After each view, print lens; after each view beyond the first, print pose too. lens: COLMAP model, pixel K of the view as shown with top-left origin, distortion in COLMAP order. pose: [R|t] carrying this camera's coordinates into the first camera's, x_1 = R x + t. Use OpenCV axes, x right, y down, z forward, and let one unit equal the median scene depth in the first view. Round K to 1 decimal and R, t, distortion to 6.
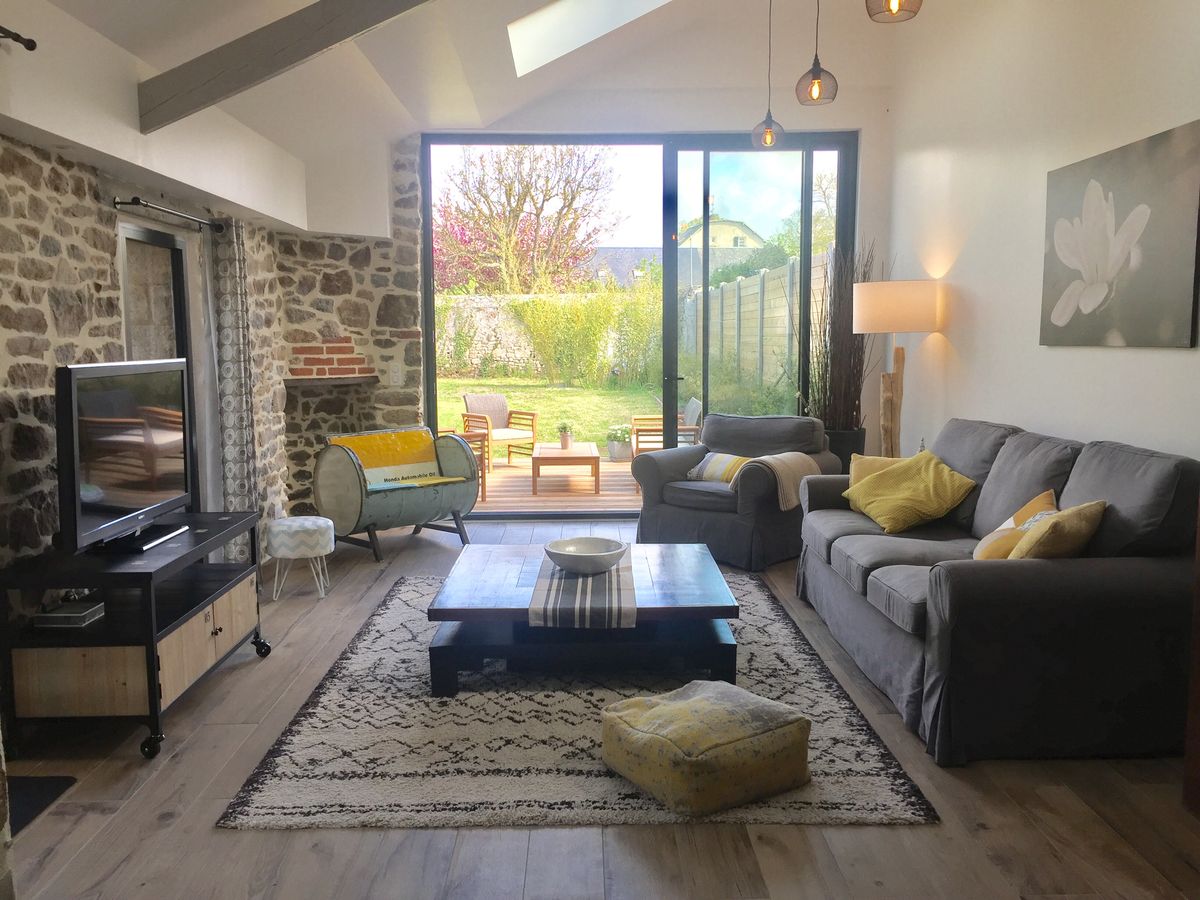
lens RADIAL K [[1024.9, 0, 594.2], [0, 1024.9, 446.5], [0, 0, 1]] dist [0.070440, -0.085331]
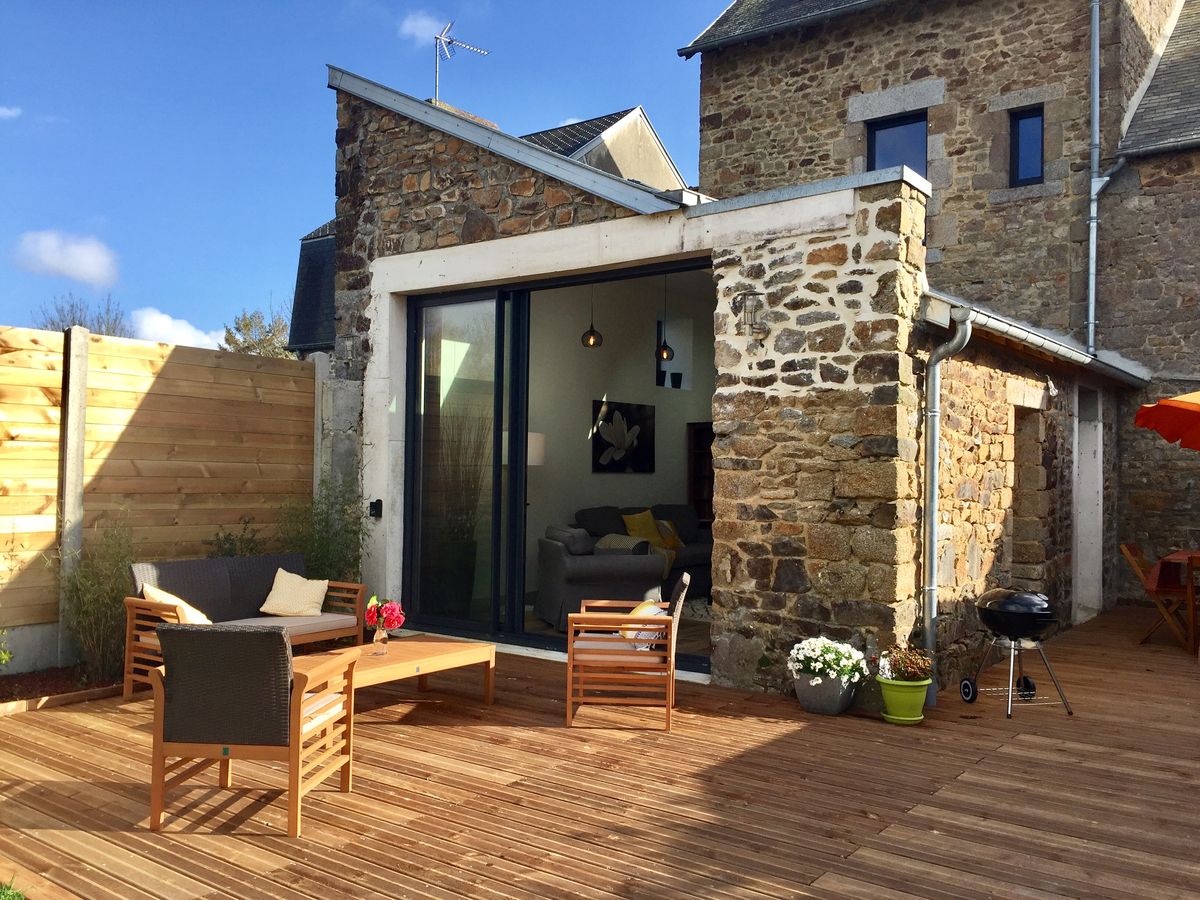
lens RADIAL K [[1024.9, 0, 601.0], [0, 1024.9, 435.7], [0, 0, 1]] dist [0.070440, -0.085331]
pose [[-0.788072, 0.016934, 0.615350, -1.104212], [0.058104, 0.997205, 0.046971, -0.313865], [-0.612834, 0.072771, -0.786854, 3.071008]]
